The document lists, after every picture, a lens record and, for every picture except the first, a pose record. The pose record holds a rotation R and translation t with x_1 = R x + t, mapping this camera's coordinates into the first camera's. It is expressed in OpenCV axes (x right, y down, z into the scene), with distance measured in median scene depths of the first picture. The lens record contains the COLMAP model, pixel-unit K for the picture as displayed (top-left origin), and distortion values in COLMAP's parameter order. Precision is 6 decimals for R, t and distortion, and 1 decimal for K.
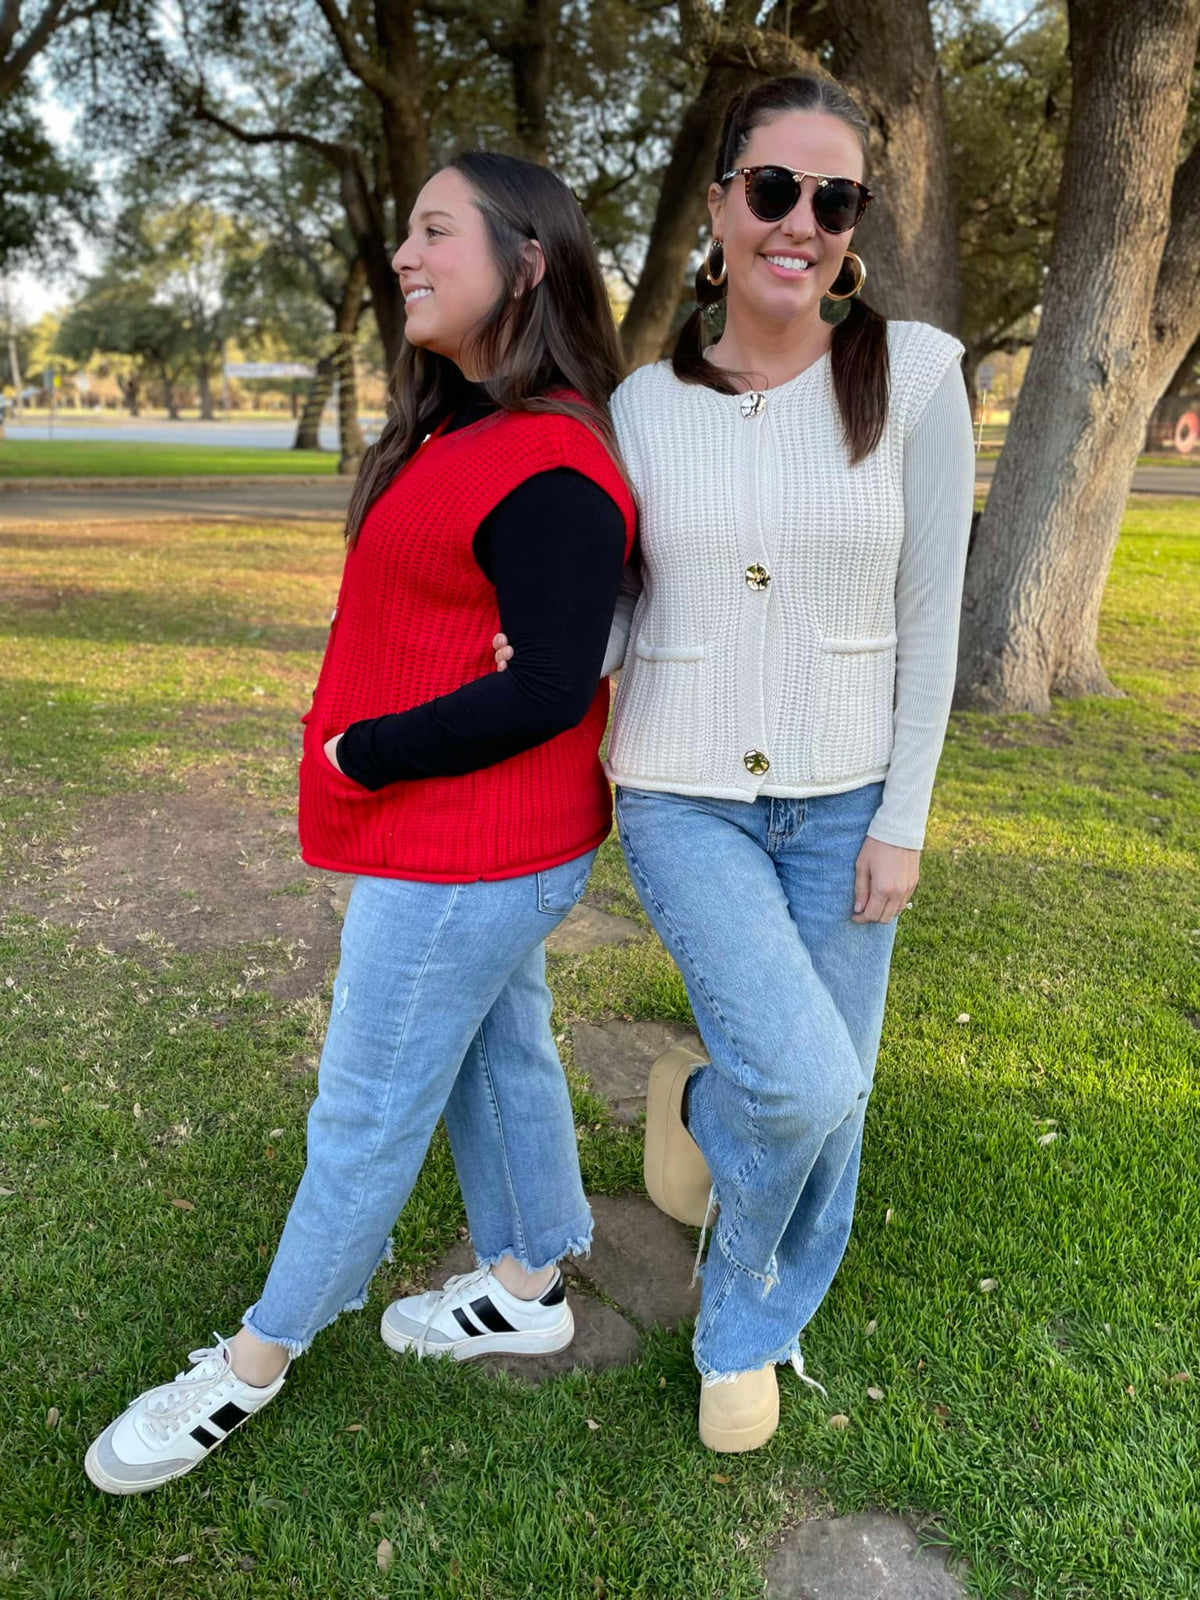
lens RADIAL K [[1131.0, 0, 599.5], [0, 1131.0, 766.2], [0, 0, 1]] dist [0.088561, -0.096372]
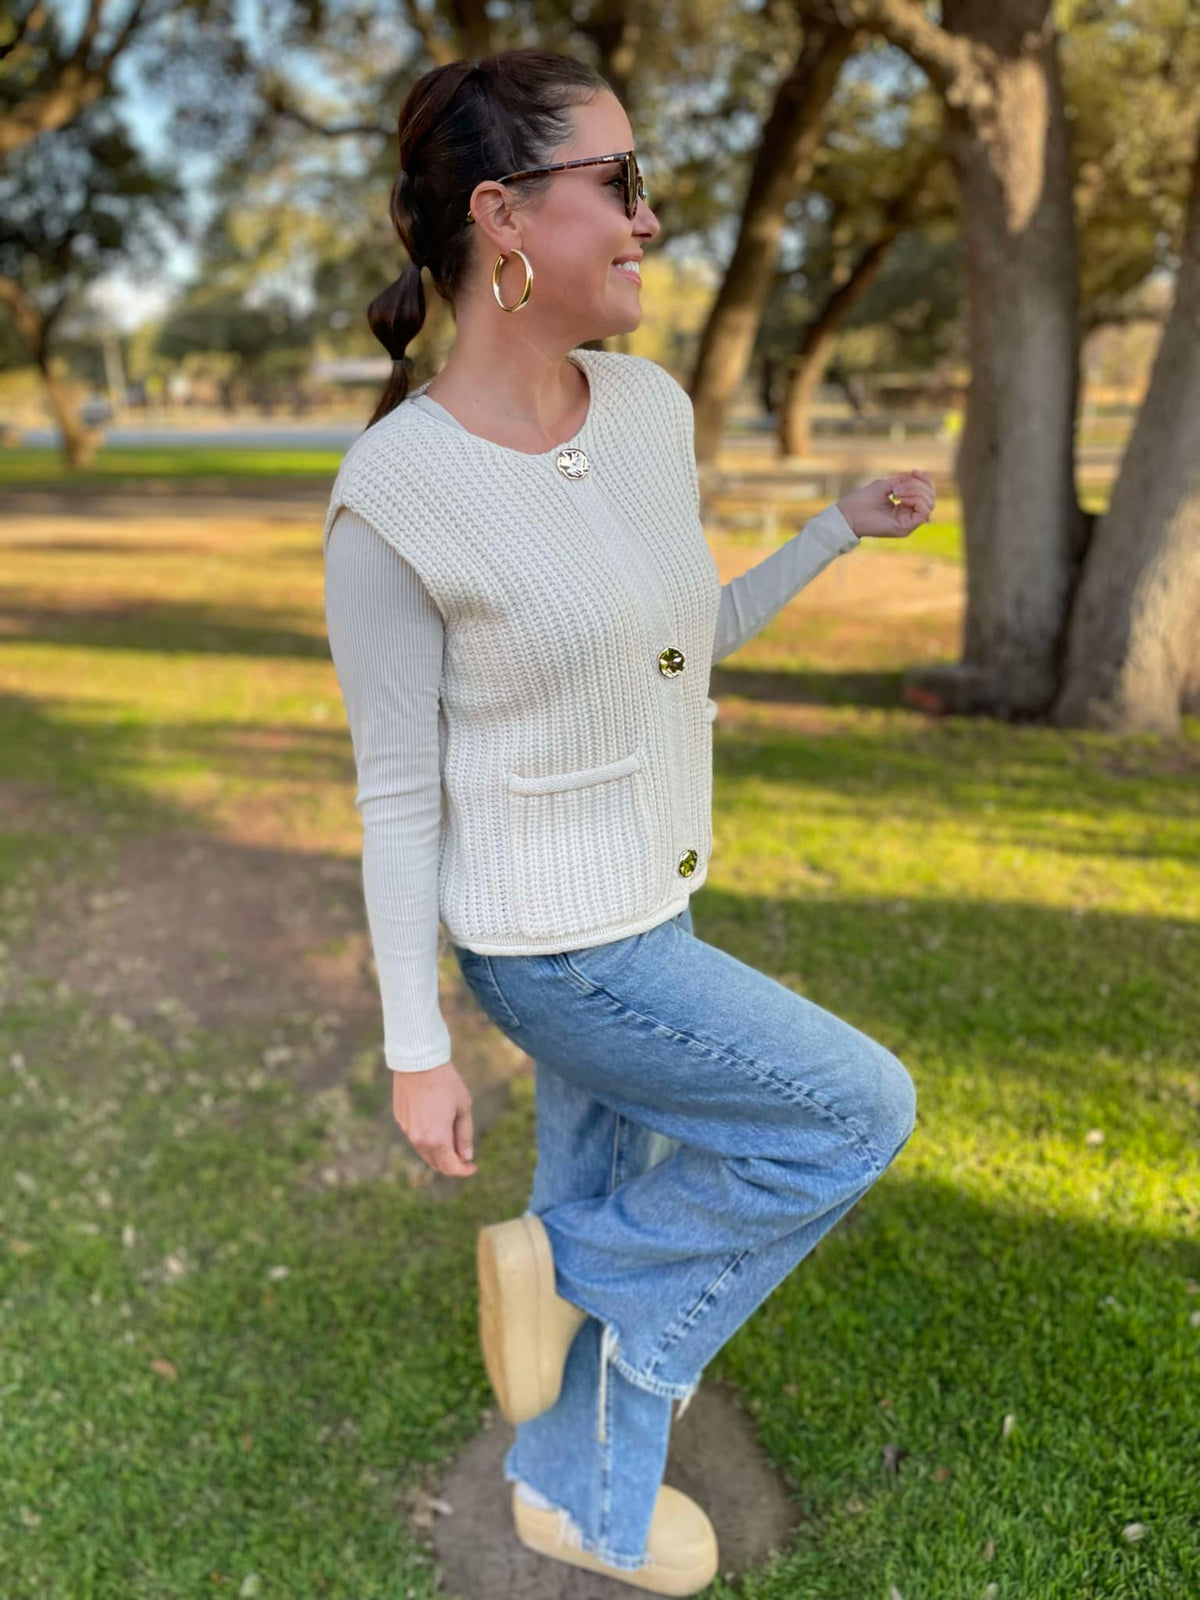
lens RADIAL K [[1135.3, 0, 591.5], [0, 1135.3, 787.4], [0, 0, 1]] dist [0.081491, -0.091559]
pose [[0.996669, 0.003916, -0.081458, 0.020069], [-0.001984, 0.999715, 0.023785, -0.060274], [0.081528, -0.023544, 0.996393, 0.144335]]
